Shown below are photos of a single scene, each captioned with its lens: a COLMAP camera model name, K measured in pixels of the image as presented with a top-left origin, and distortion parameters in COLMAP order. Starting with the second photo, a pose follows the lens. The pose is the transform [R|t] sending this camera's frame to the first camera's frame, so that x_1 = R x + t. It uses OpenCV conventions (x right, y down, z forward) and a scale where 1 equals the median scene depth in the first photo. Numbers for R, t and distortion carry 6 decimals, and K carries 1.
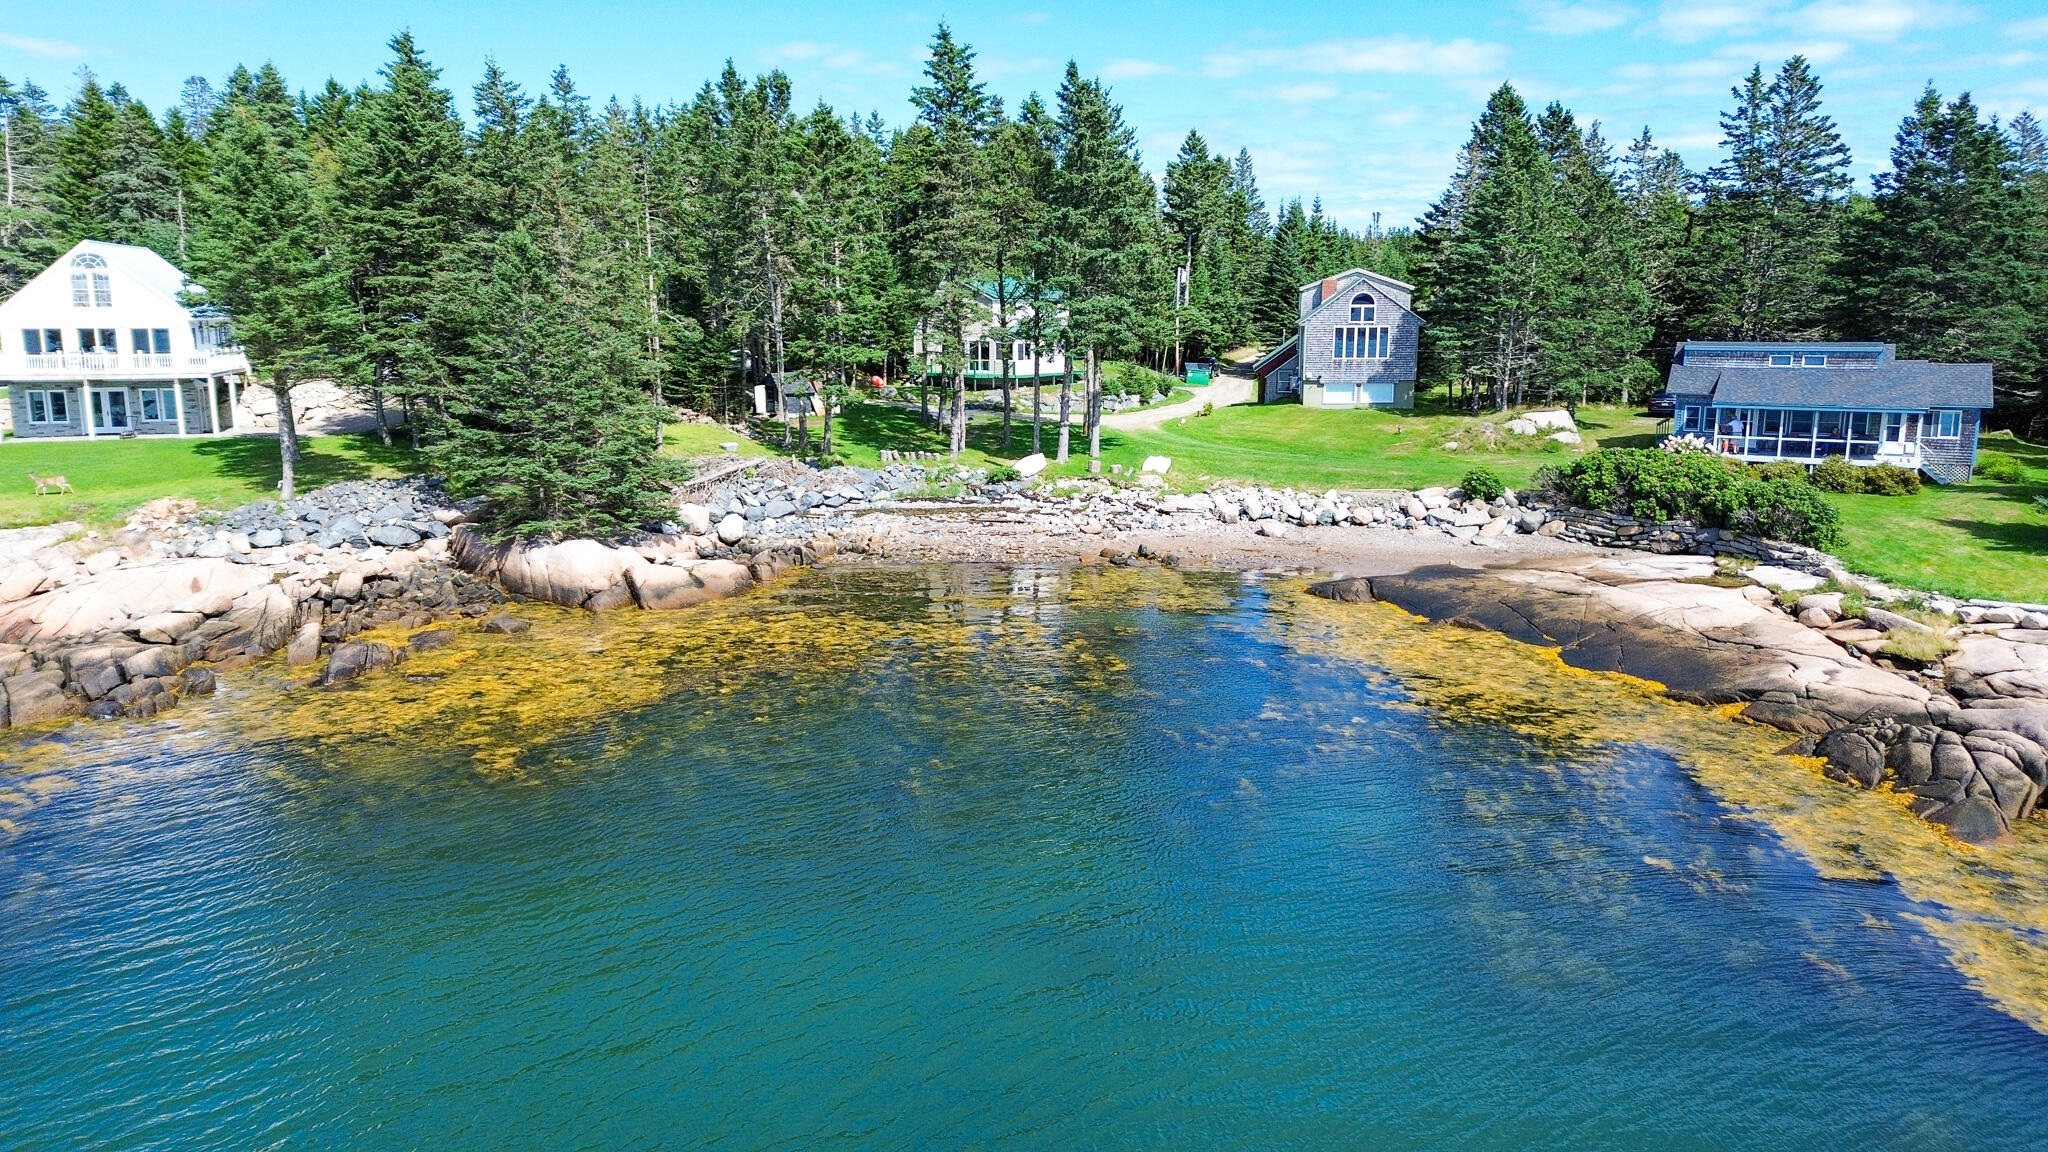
lens RADIAL K [[1455.1, 0, 1023.3], [0, 1455.1, 587.4], [0, 0, 1]] dist [0.071867, -0.069609]
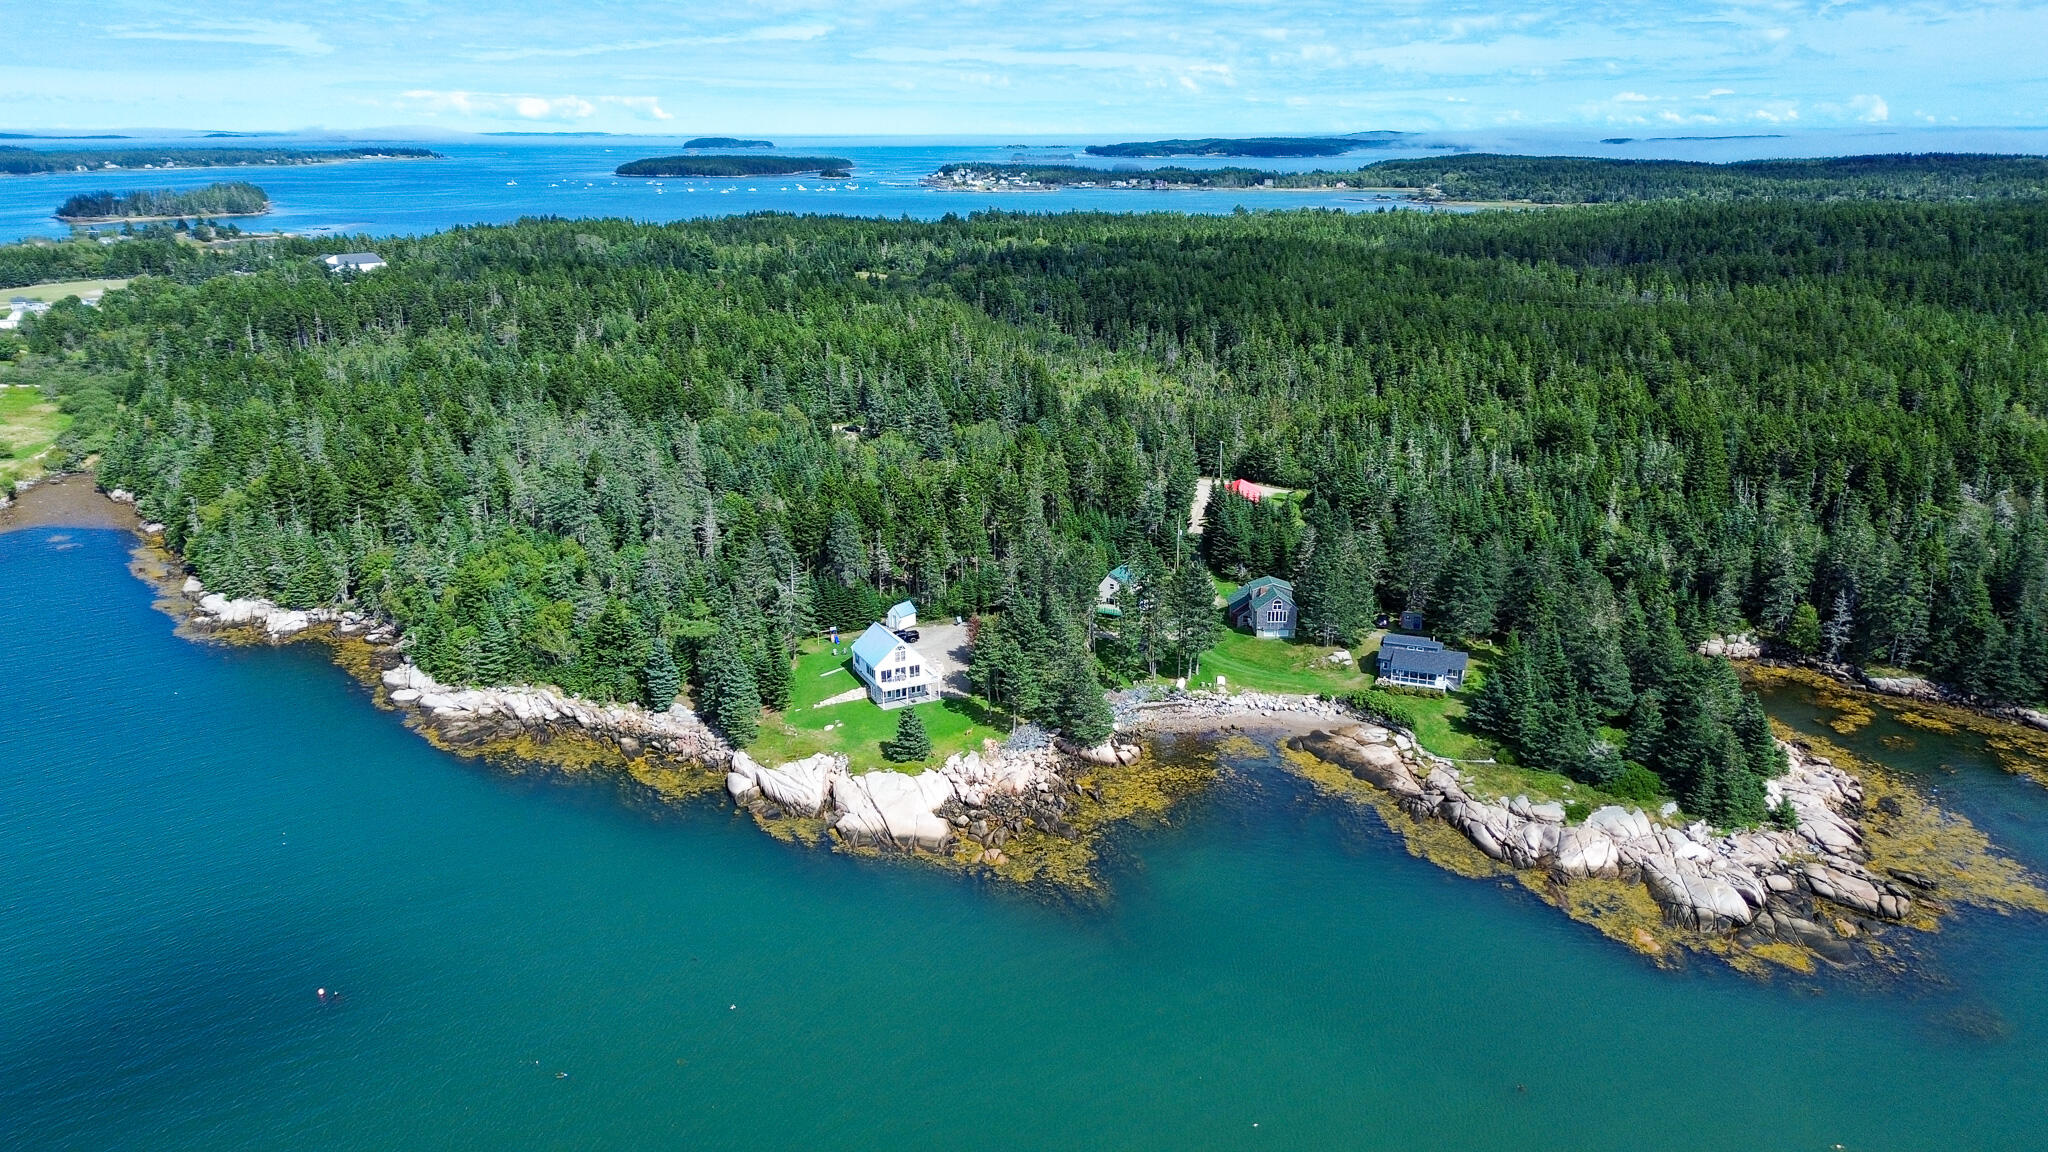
lens RADIAL K [[1455.1, 0, 1023.3], [0, 1455.1, 587.4], [0, 0, 1]] dist [0.071867, -0.069609]
pose [[0.987400, -0.048879, 0.150504, -0.840313], [0.031524, 0.992794, 0.115613, -0.705705], [-0.155070, -0.109412, 0.981826, -2.095204]]
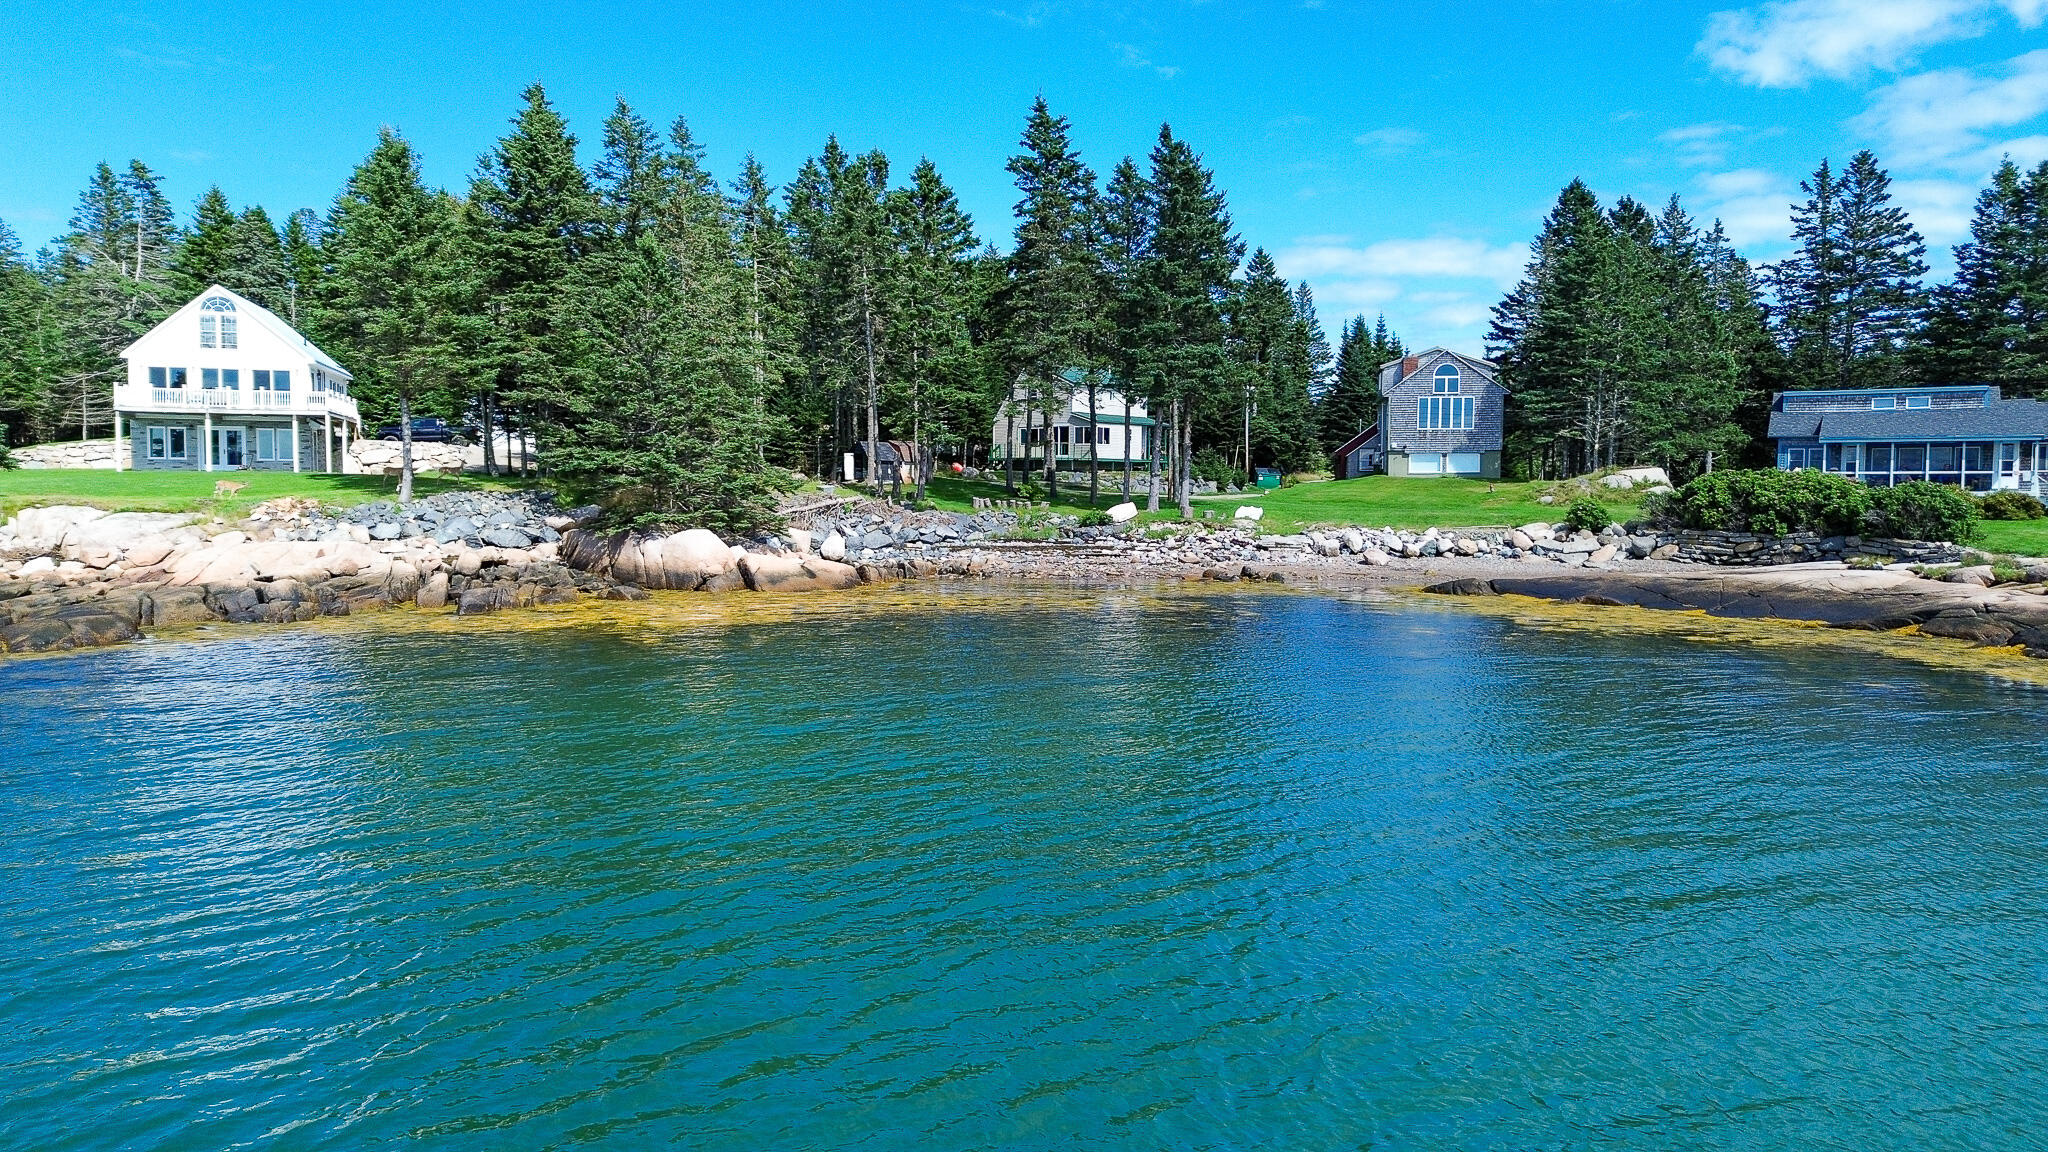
lens RADIAL K [[1455.1, 0, 1023.3], [0, 1455.1, 587.4], [0, 0, 1]] dist [0.071867, -0.069609]
pose [[0.999631, 0.005955, -0.026513, -0.039600], [-0.009297, 0.991757, -0.127798, 0.103972], [0.025533, 0.127997, 0.991446, 0.013805]]
